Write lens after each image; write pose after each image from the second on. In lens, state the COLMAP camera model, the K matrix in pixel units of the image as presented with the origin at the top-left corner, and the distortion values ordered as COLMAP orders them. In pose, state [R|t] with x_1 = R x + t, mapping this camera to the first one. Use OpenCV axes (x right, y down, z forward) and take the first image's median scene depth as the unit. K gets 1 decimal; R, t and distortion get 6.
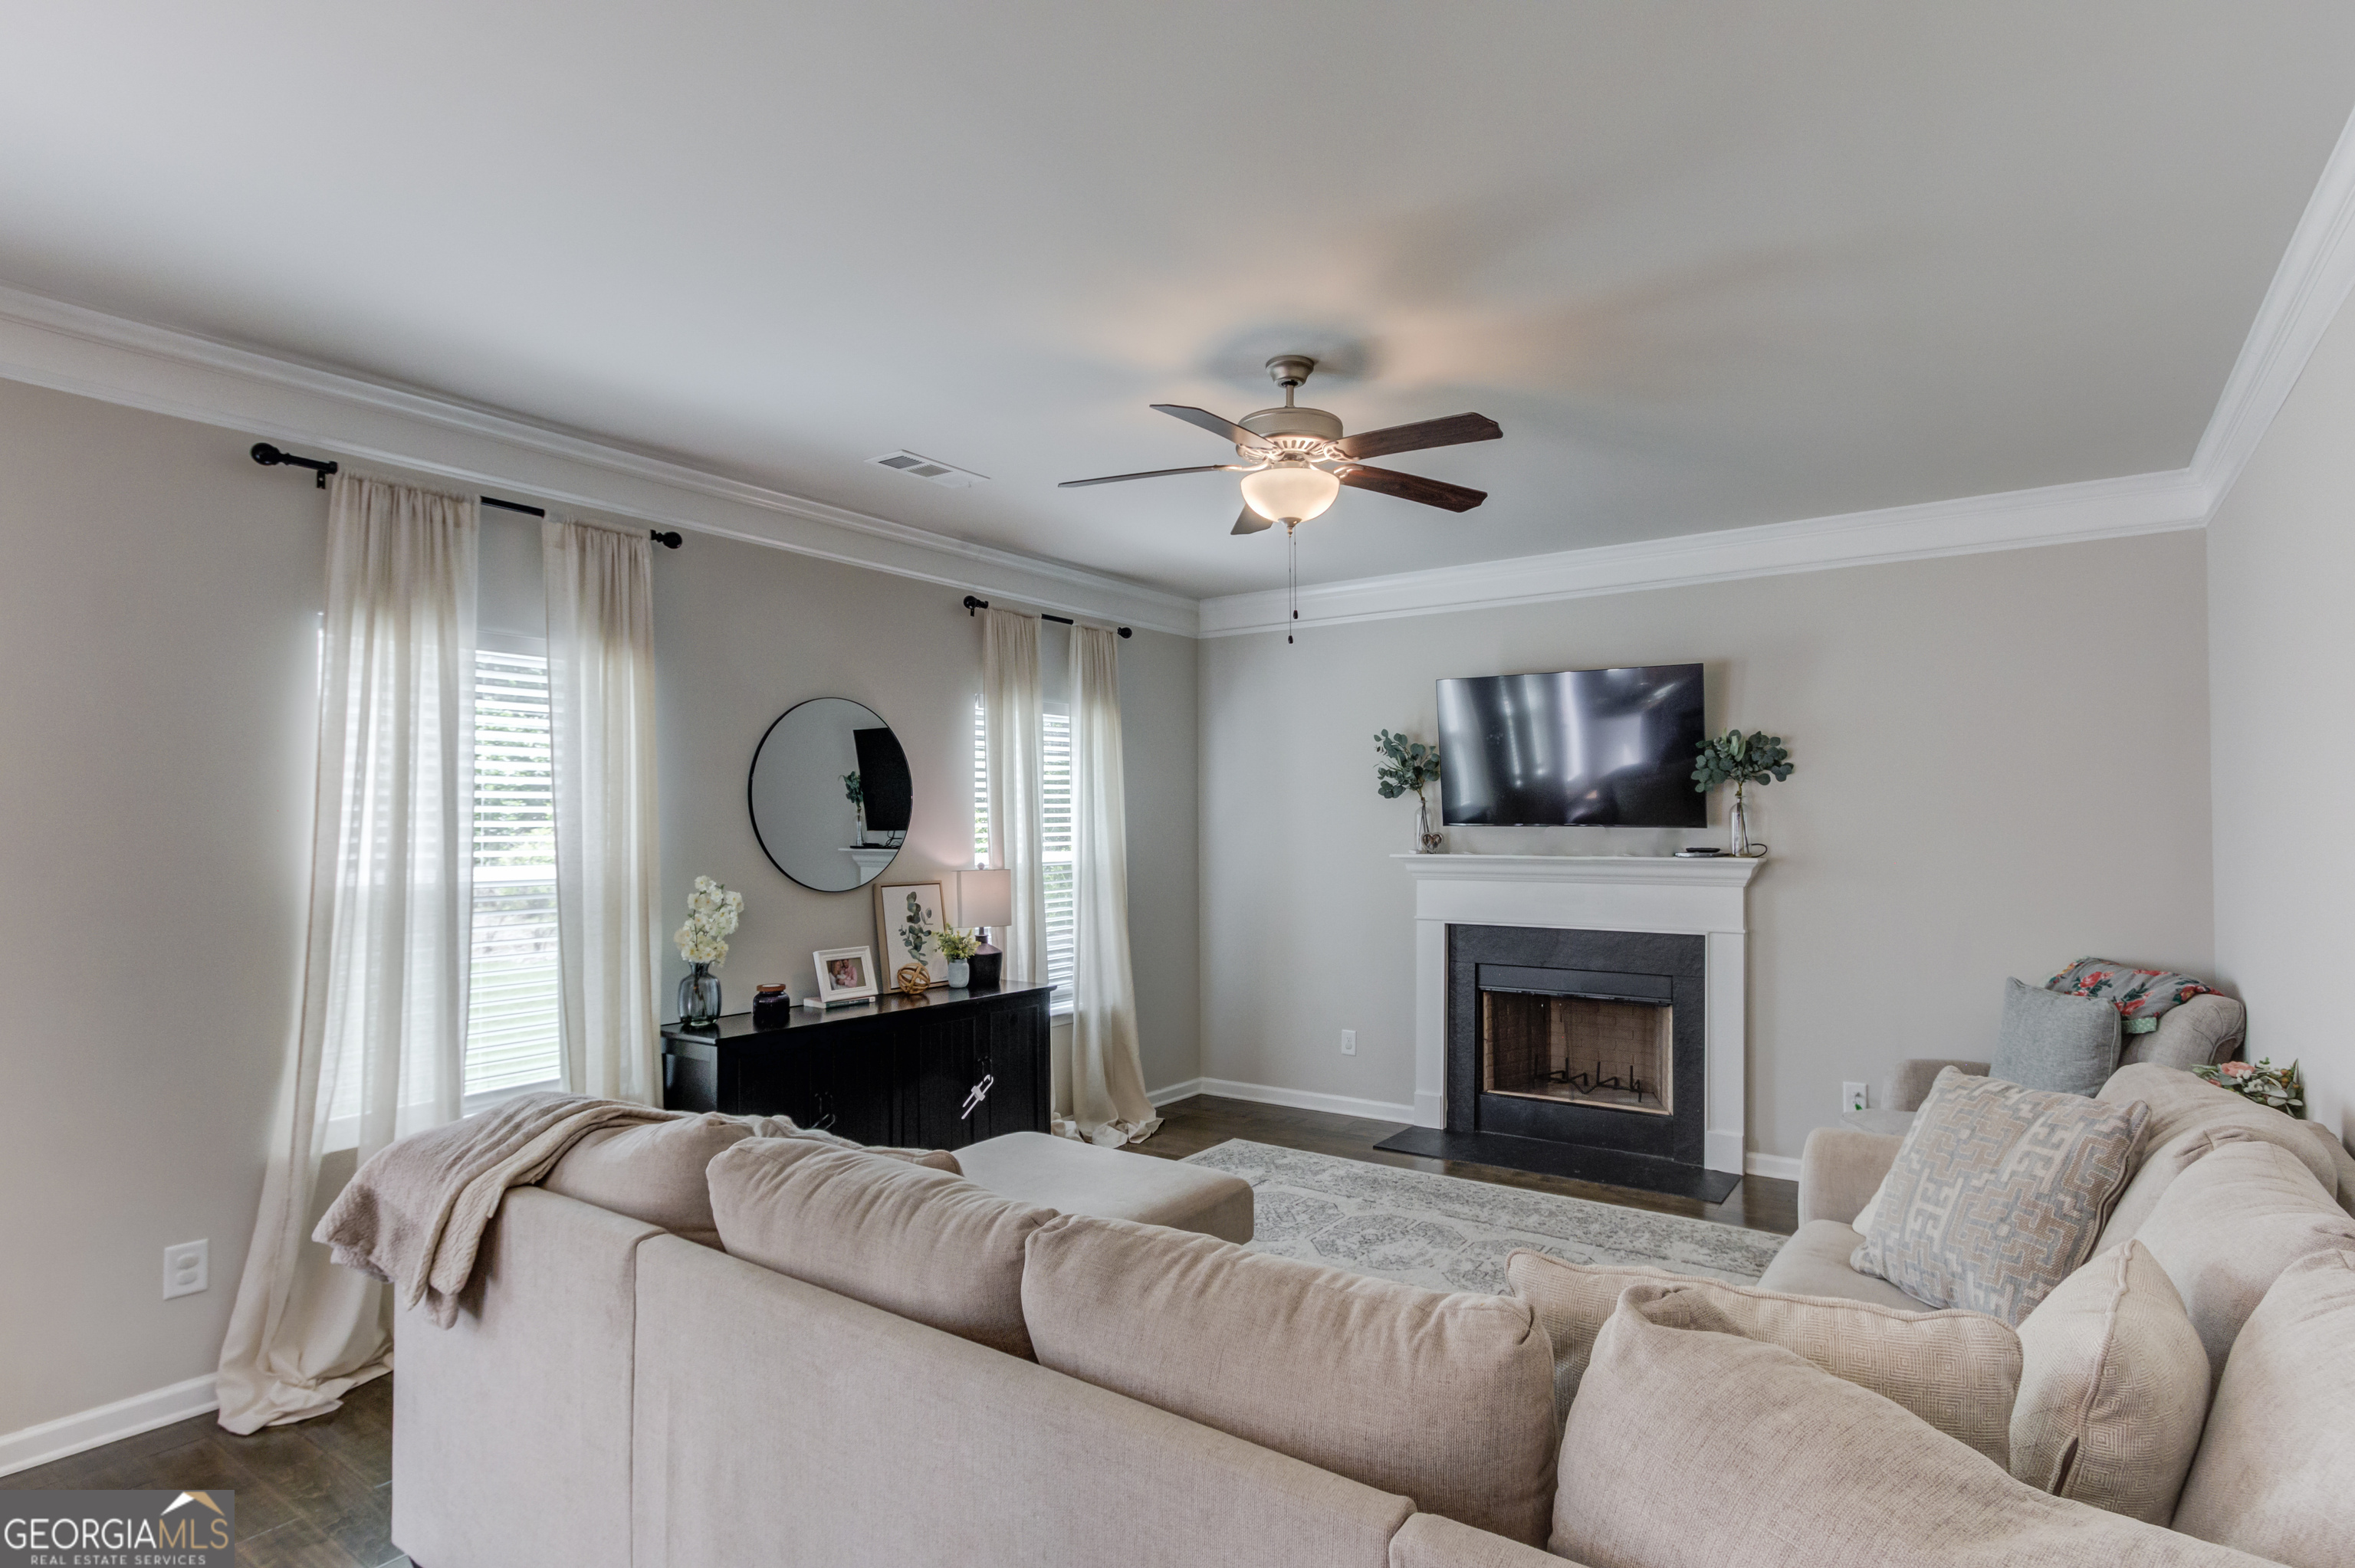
lens RADIAL K [[1178.8, 0, 1233.2], [0, 1178.8, 799.3], [0, 0, 1]] dist [-0.013514, 0.000230]
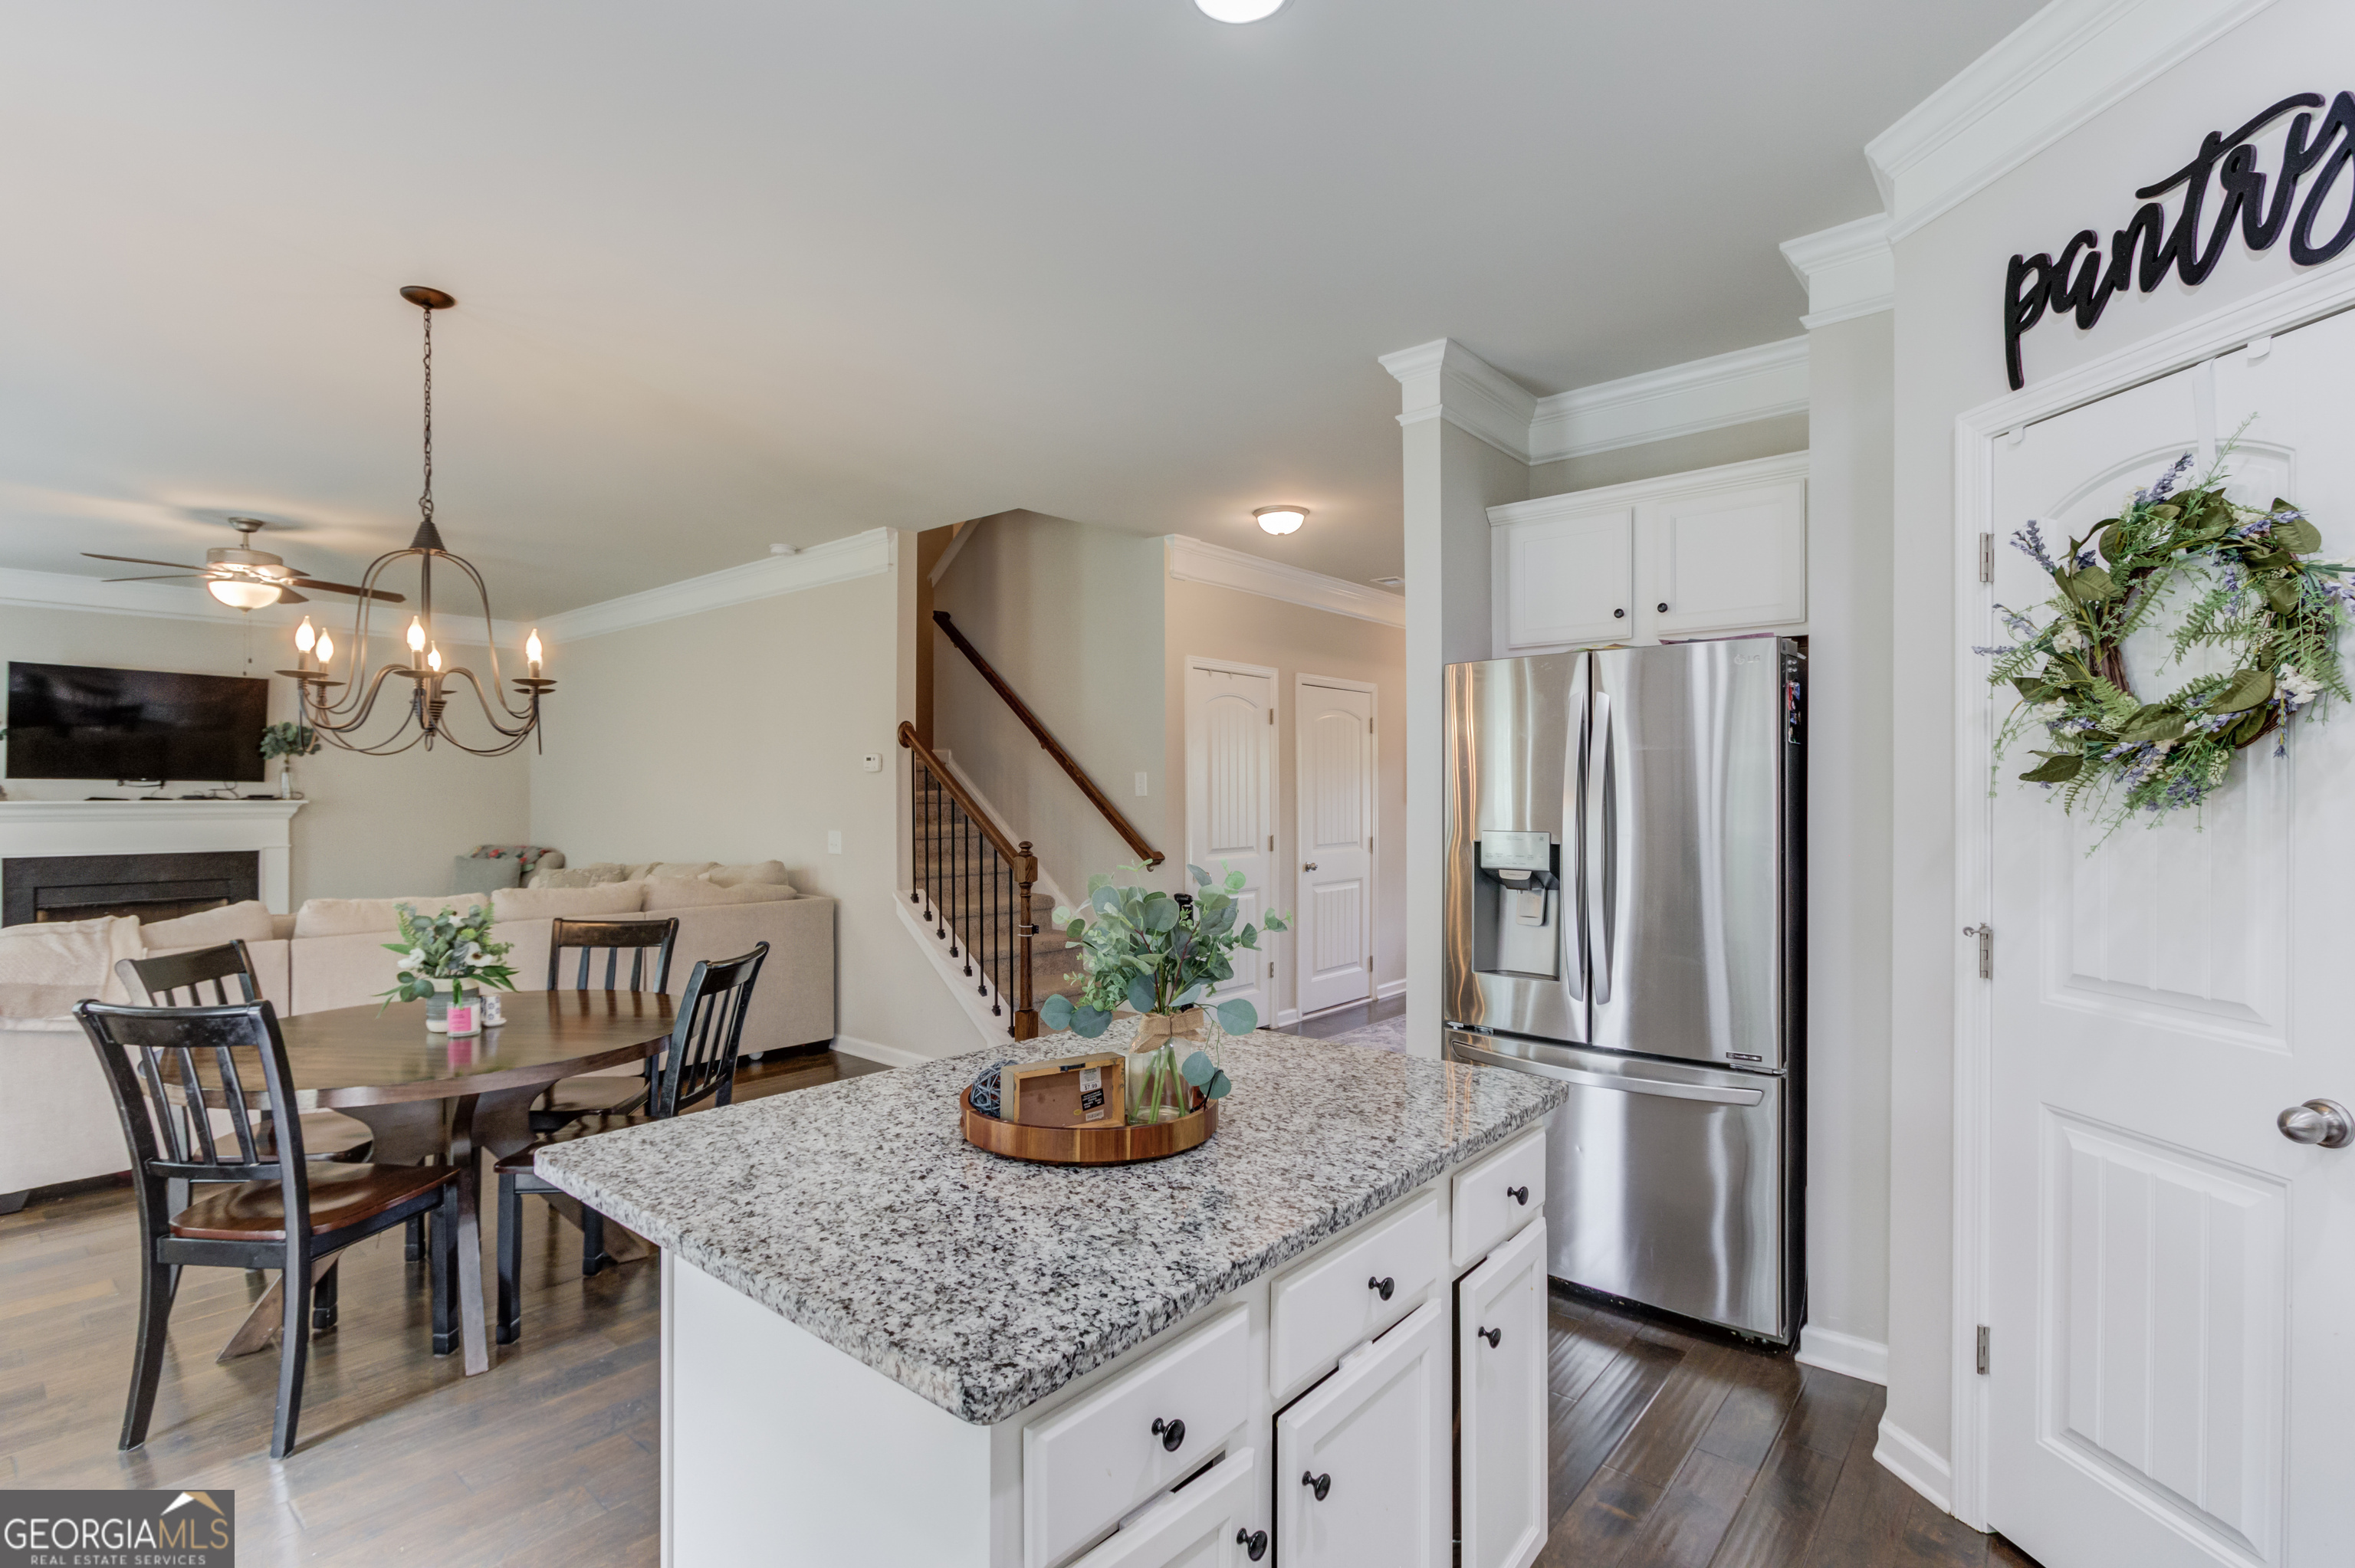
lens RADIAL K [[1128.4, 0, 1173.4], [0, 1128.4, 788.5], [0, 0, 1]] dist [-0.003085, 0.000274]
pose [[0.115905, 0.004664, 0.993249, -0.995998], [-0.023818, 0.999714, -0.001915, 0.006755], [-0.992975, -0.023435, 0.115983, -0.411604]]
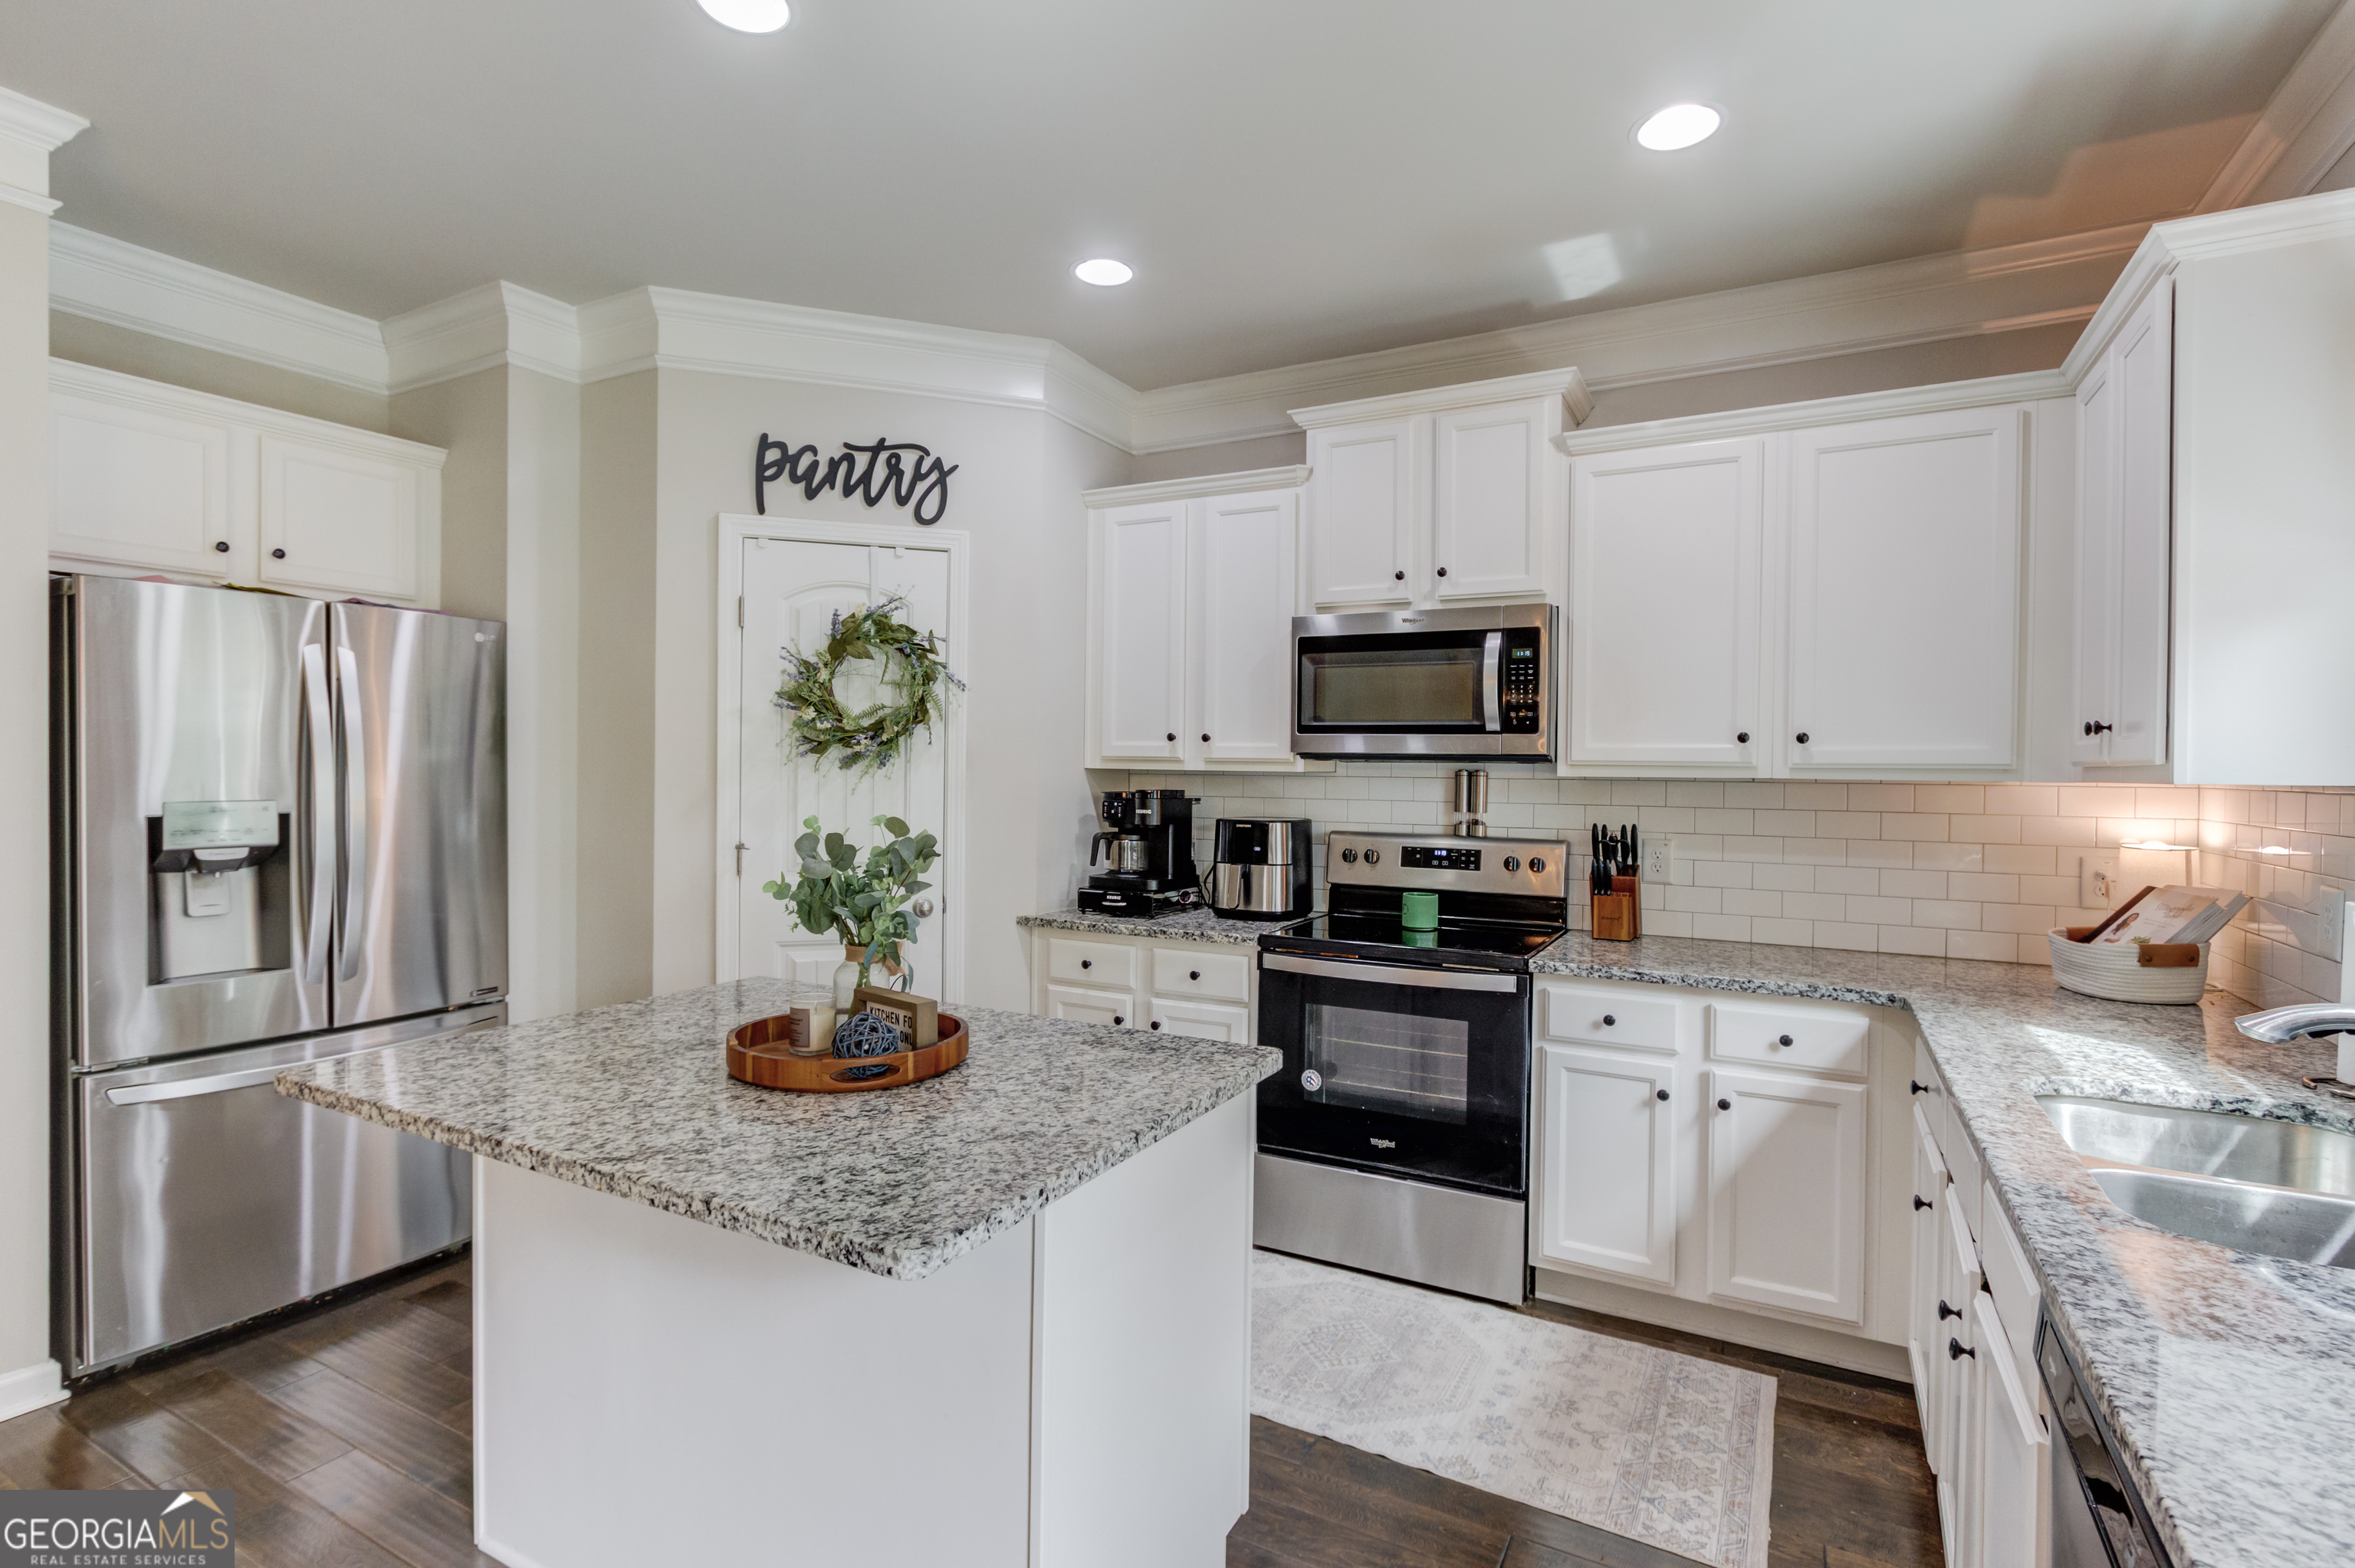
lens RADIAL K [[1128.4, 0, 1173.4], [0, 1128.4, 788.5], [0, 0, 1]] dist [-0.003085, 0.000274]
pose [[-0.995378, -0.007275, -0.095754, -0.726297], [-0.007088, 0.999972, -0.002295, 0.017431], [0.095768, -0.001605, -0.995402, 0.045369]]
